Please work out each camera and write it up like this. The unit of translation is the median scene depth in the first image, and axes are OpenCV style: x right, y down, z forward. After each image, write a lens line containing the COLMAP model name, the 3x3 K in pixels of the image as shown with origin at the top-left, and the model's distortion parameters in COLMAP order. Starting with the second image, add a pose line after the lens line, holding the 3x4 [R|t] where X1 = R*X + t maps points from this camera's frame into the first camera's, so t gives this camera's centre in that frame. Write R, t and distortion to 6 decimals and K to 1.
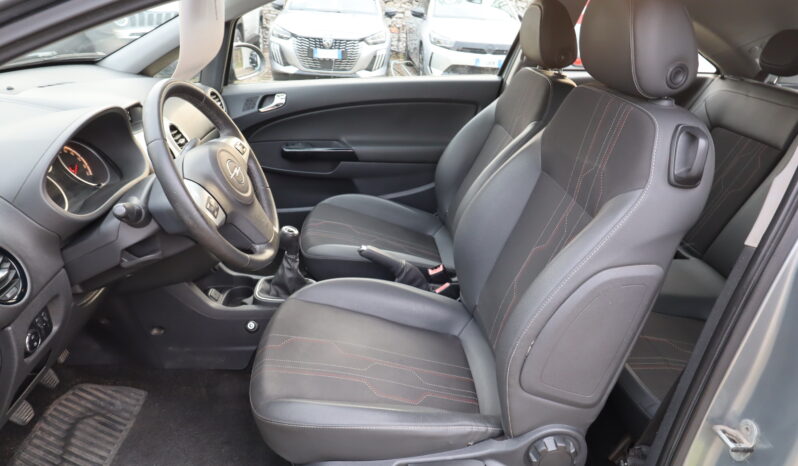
lens RADIAL K [[515.3, 0, 401.5], [0, 515.3, 232.3], [0, 0, 1]] dist [-0.005913, 0.003668]
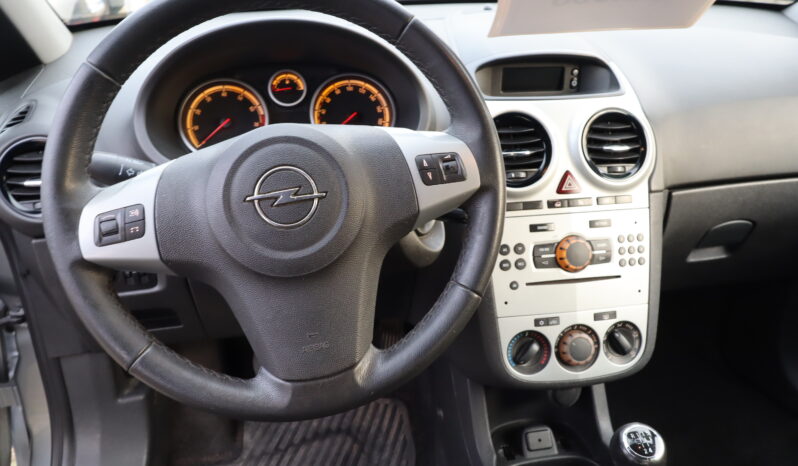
lens RADIAL K [[625.3, 0, 402.1], [0, 625.3, 231.5], [0, 0, 1]] dist [-0.001804, 0.005854]
pose [[0.106136, 0.383445, -0.917445, 0.121374], [-0.408997, 0.857828, 0.311213, -0.205098], [0.906343, 0.342201, 0.247874, 0.679927]]
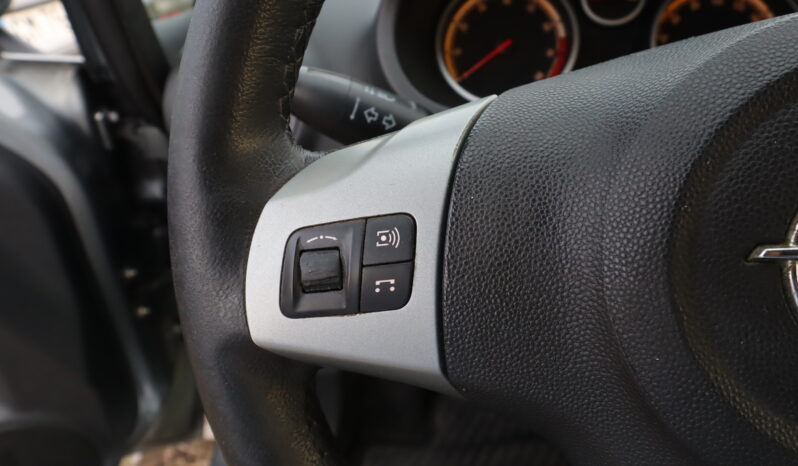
lens RADIAL K [[515.3, 0, 402.4], [0, 515.3, 230.1], [0, 0, 1]] dist [-0.005913, 0.003668]
pose [[-0.201743, 0.479999, -0.853757, -0.140830], [-0.405246, 0.752660, 0.518920, -0.096269], [0.891670, 0.450670, 0.042674, 0.622875]]
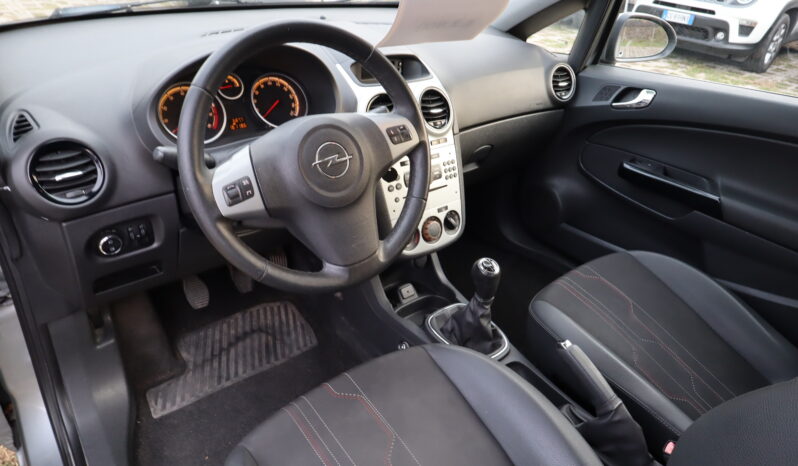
lens RADIAL K [[515.3, 0, 401.1], [0, 515.3, 232.3], [0, 0, 1]] dist [-0.005913, 0.003668]
pose [[0.575252, 0.417505, -0.703402, 0.201133], [-0.388236, 0.896257, 0.214470, -0.153775], [0.719971, 0.149712, 0.677664, 0.415905]]
